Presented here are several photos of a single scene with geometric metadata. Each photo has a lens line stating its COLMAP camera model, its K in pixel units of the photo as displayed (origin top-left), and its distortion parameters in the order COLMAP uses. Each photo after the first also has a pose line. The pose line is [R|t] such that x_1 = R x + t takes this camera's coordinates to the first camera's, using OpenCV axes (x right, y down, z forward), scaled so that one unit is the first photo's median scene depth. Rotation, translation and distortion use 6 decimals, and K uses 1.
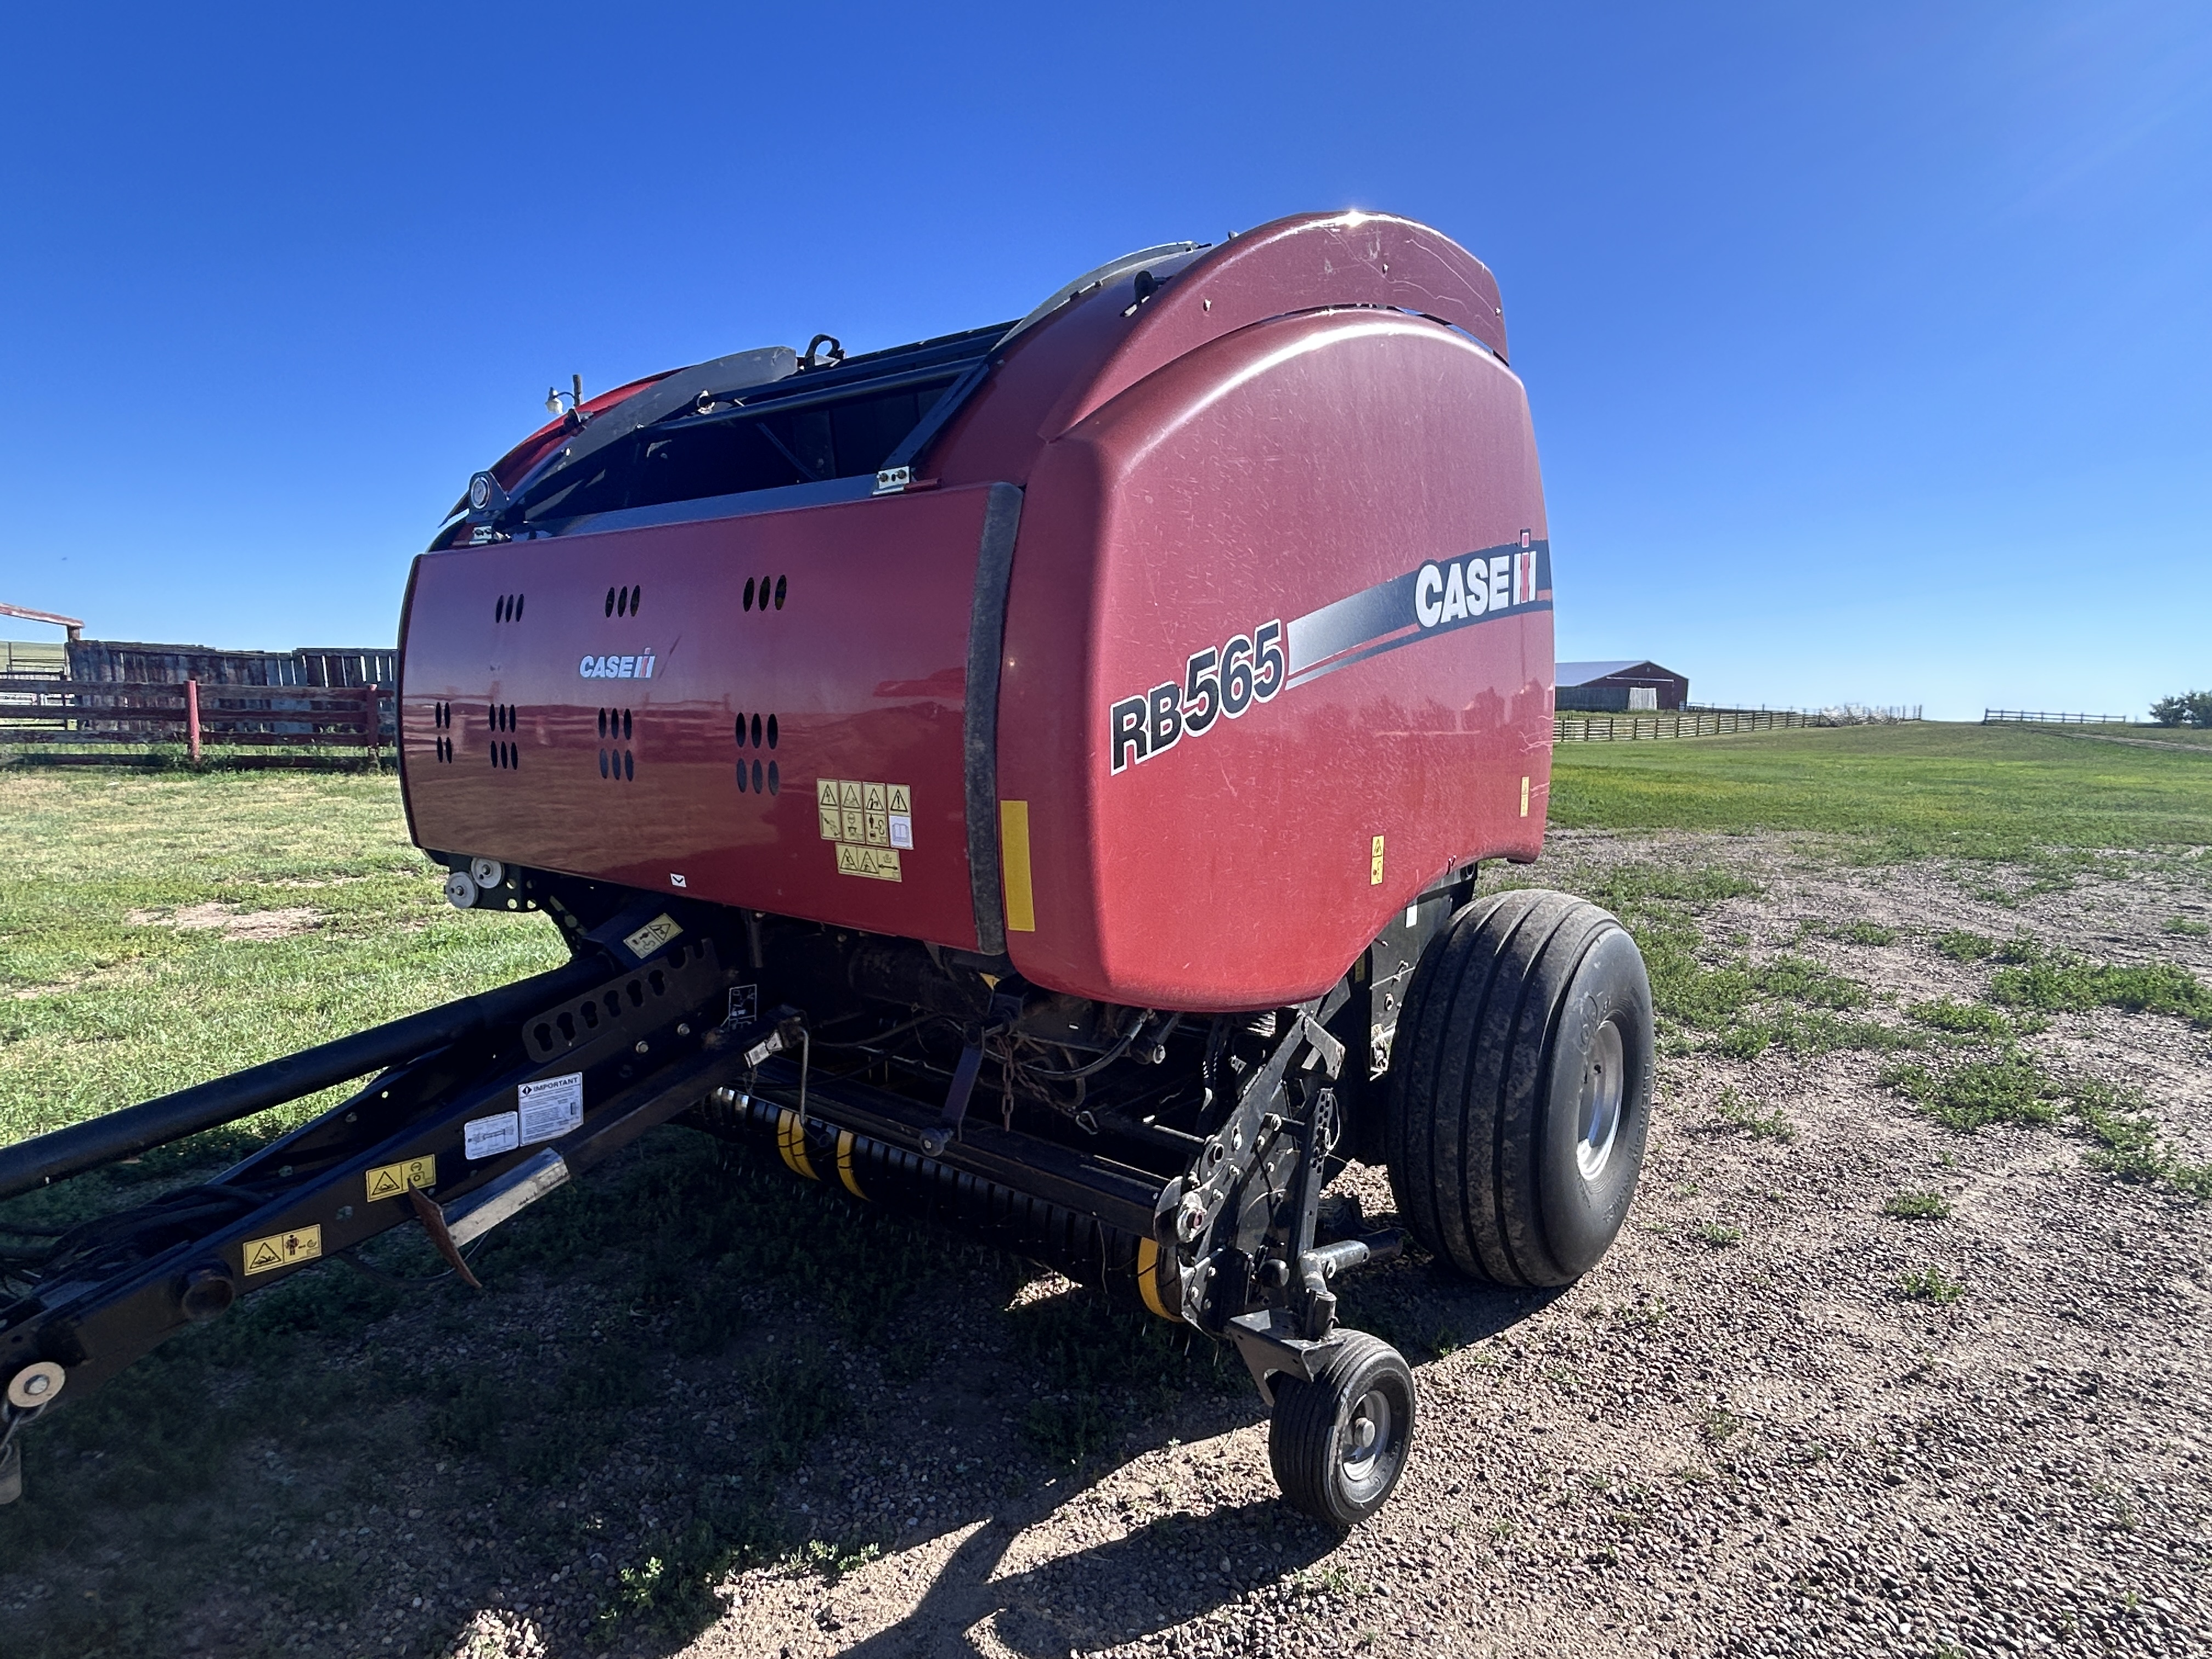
lens RADIAL K [[1228.1, 0, 1100.4], [0, 1228.1, 831.2], [0, 0, 1]] dist [0.000047, 0.000336]
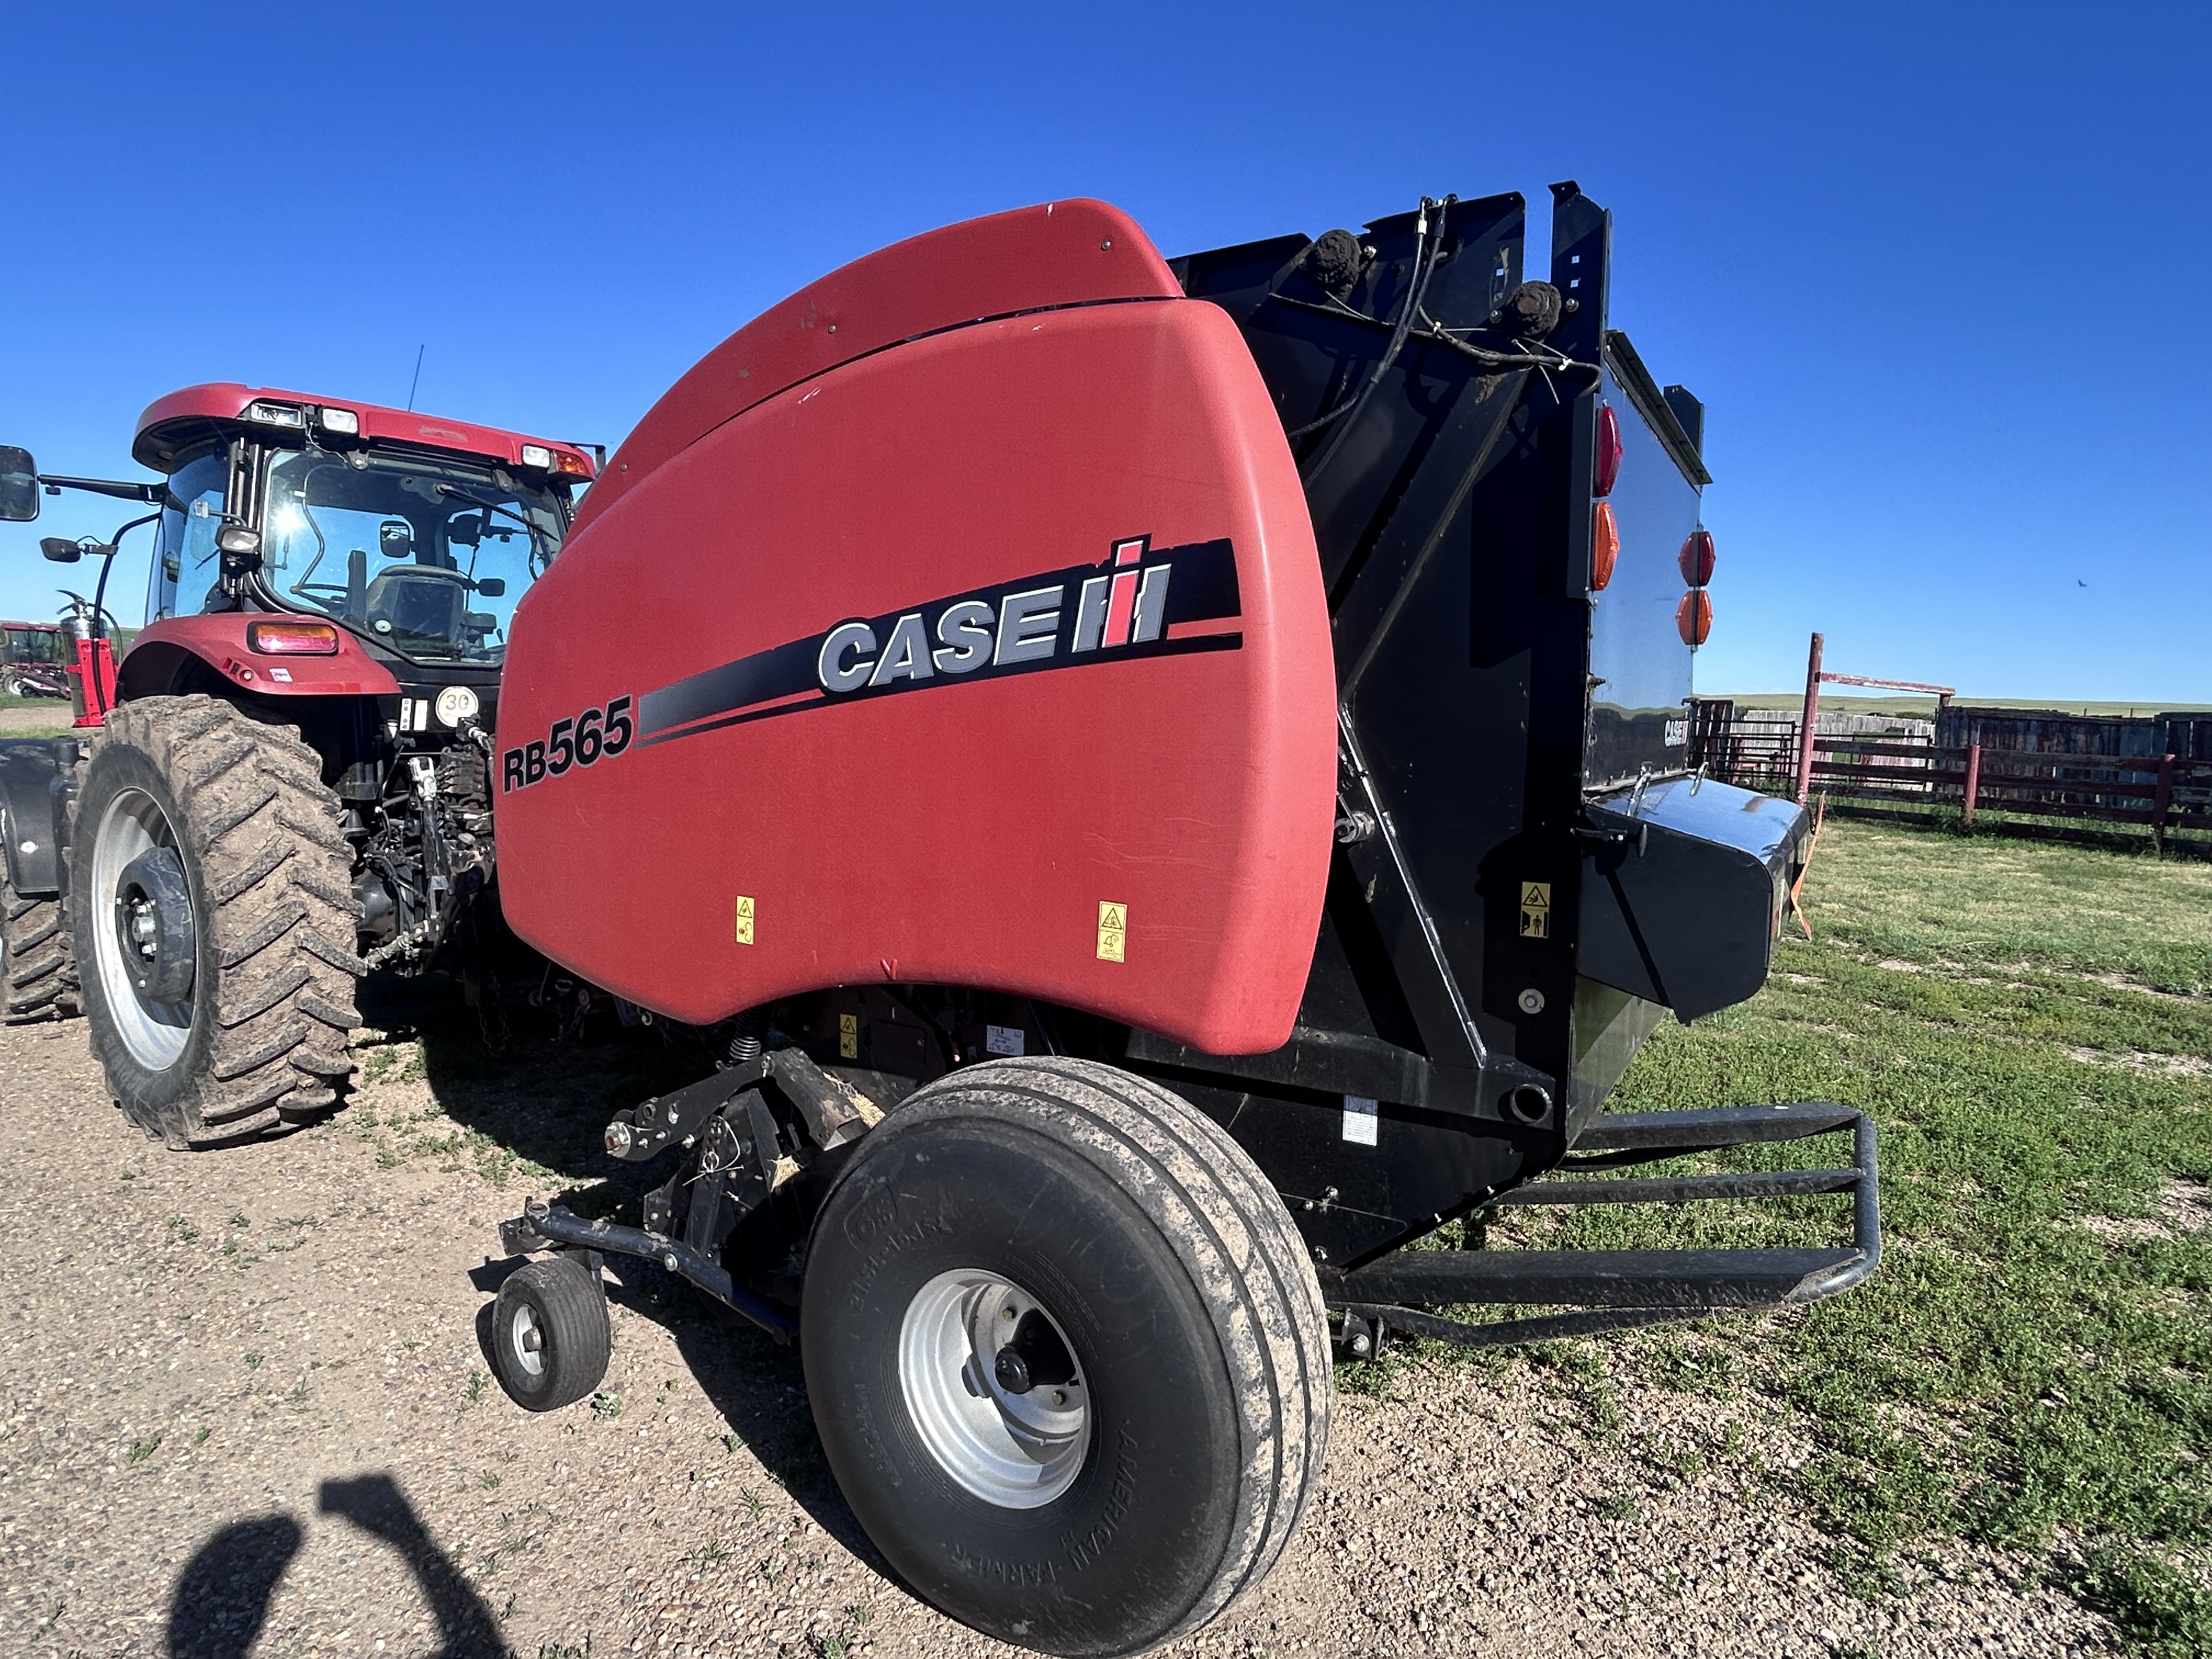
lens RADIAL K [[1228.1, 0, 1101.5], [0, 1228.1, 832.9], [0, 0, 1]] dist [0.000047, 0.000336]
pose [[0.154721, 0.089422, -0.983903, 1.187620], [-0.139346, 0.987915, 0.067875, -0.148780], [0.978082, 0.126602, 0.165311, 1.036003]]
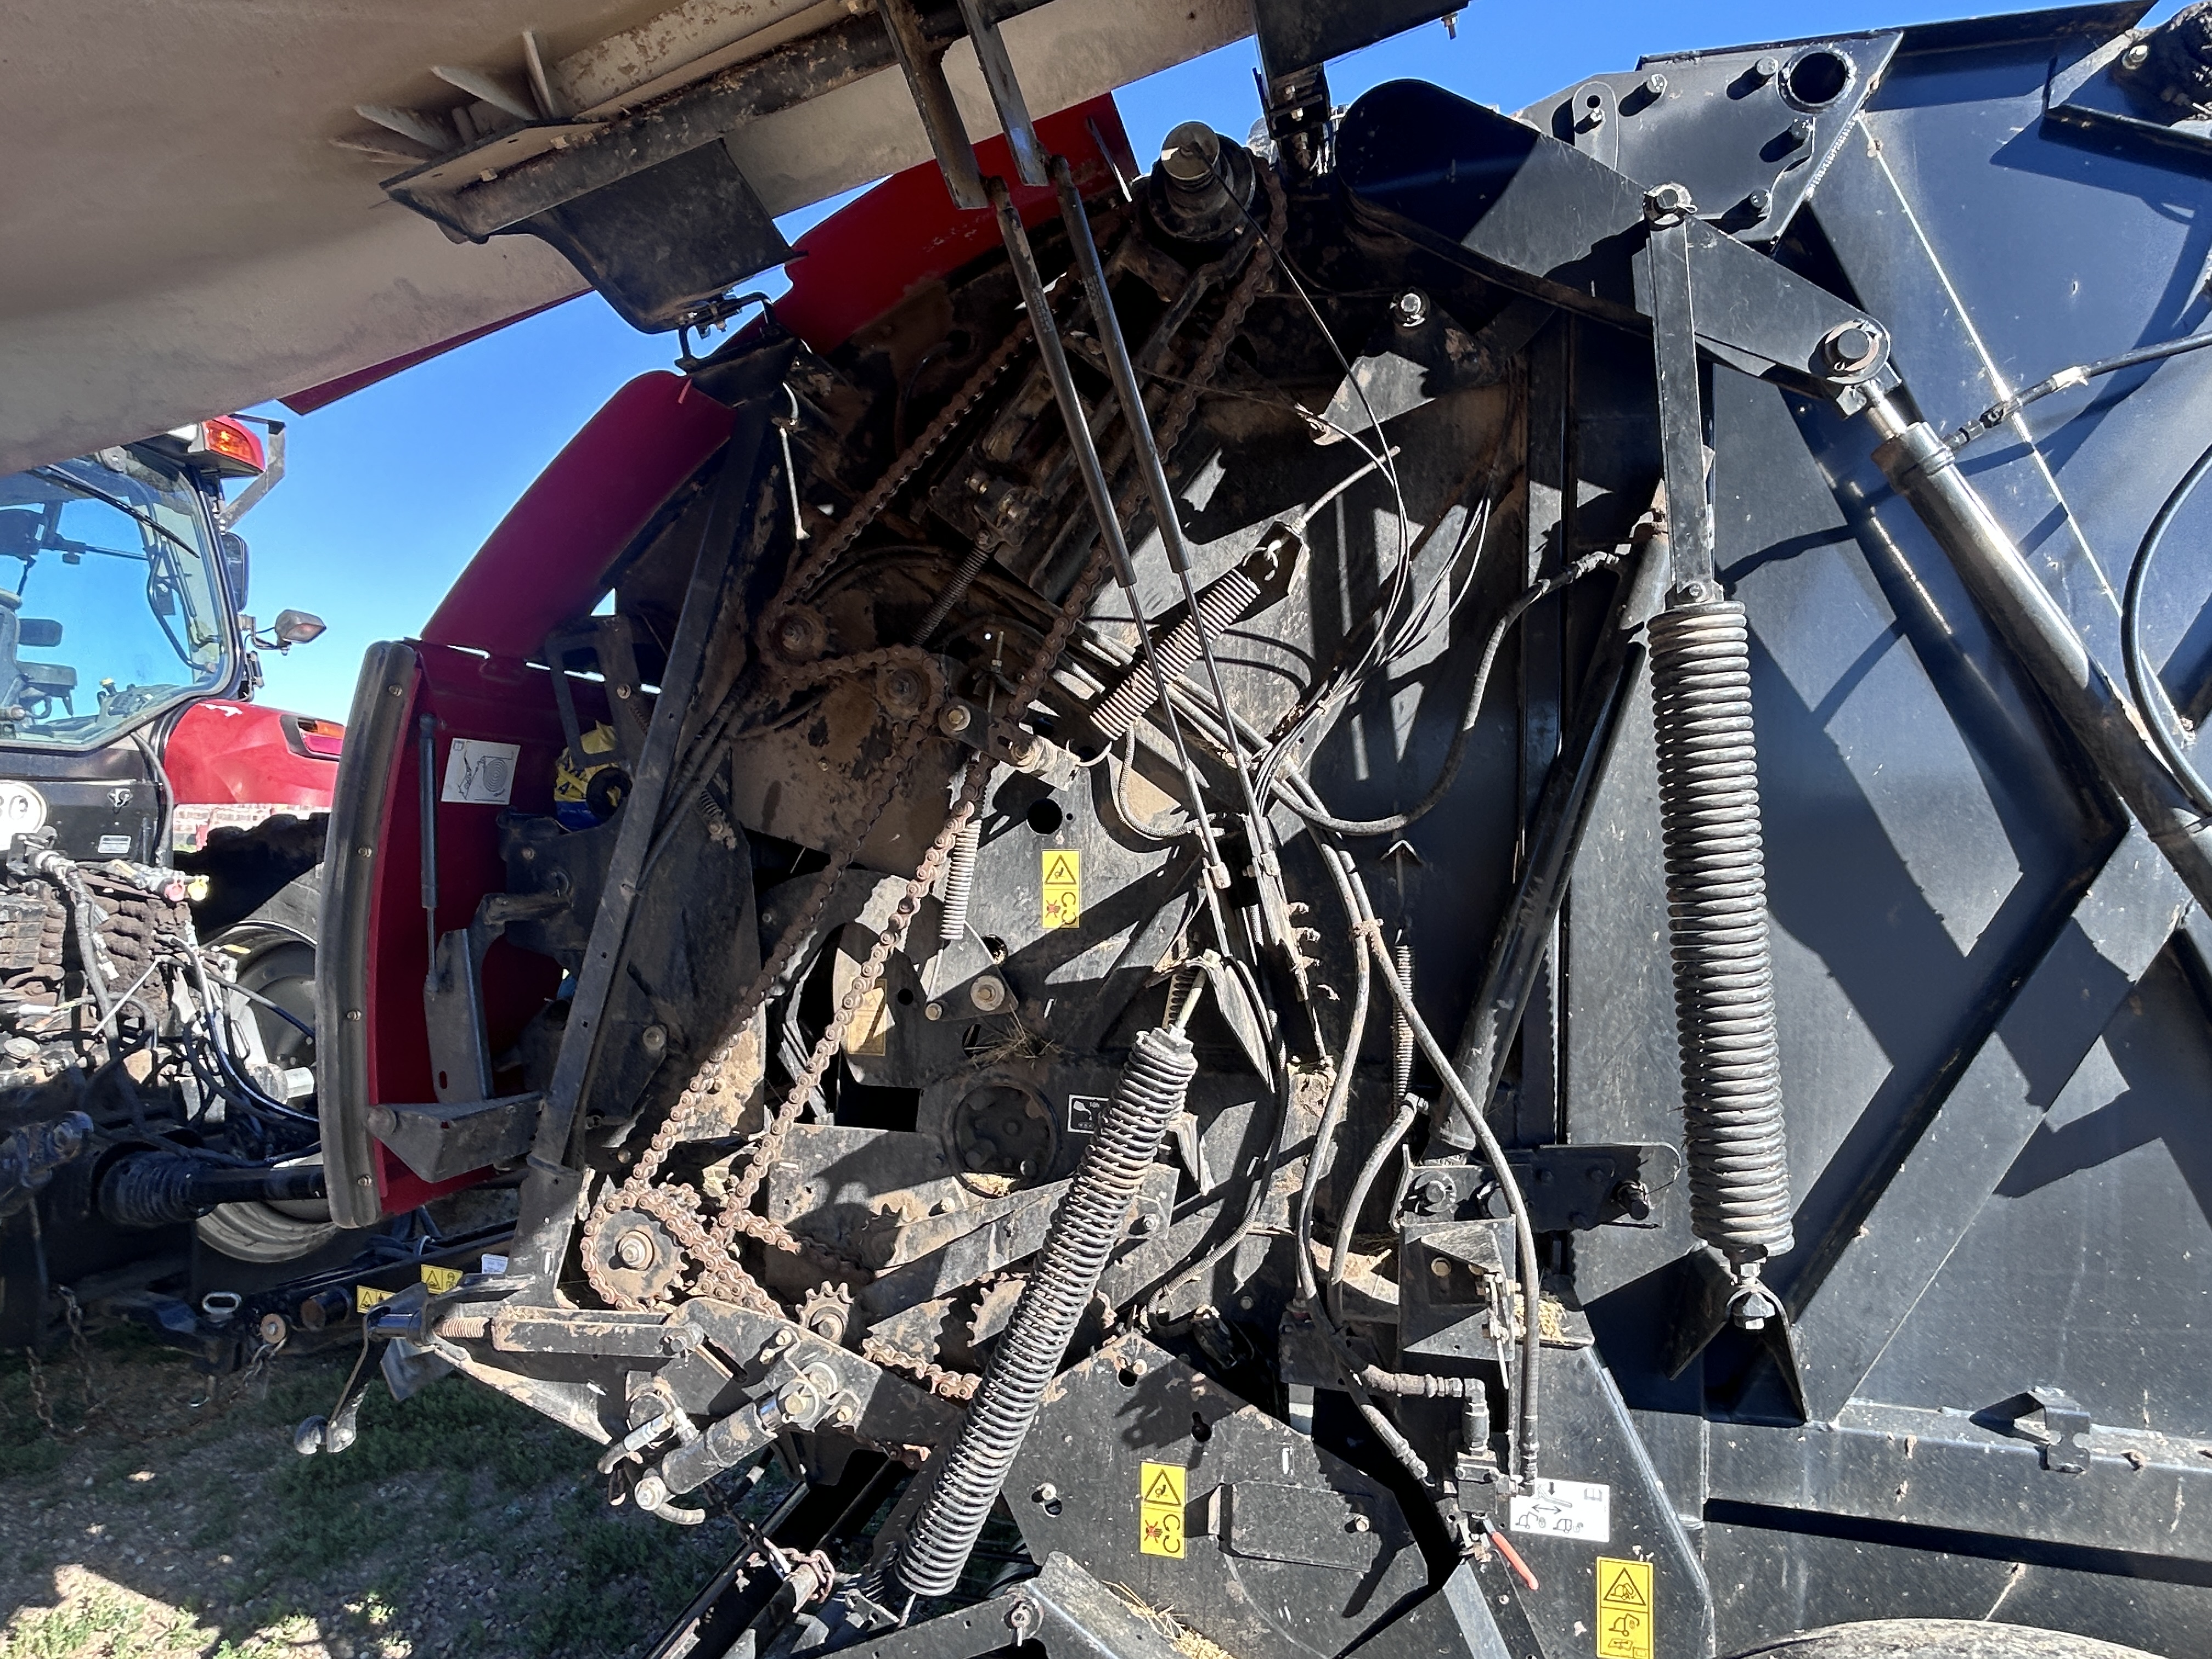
lens RADIAL K [[1228.1, 0, 1106.4], [0, 1228.1, 820.8], [0, 0, 1]] dist [0.000047, 0.000336]
pose [[0.450446, -0.006617, -0.892779, 0.822151], [-0.129266, 0.988952, -0.072550, -0.129429], [0.883396, 0.148086, 0.444614, 0.854999]]
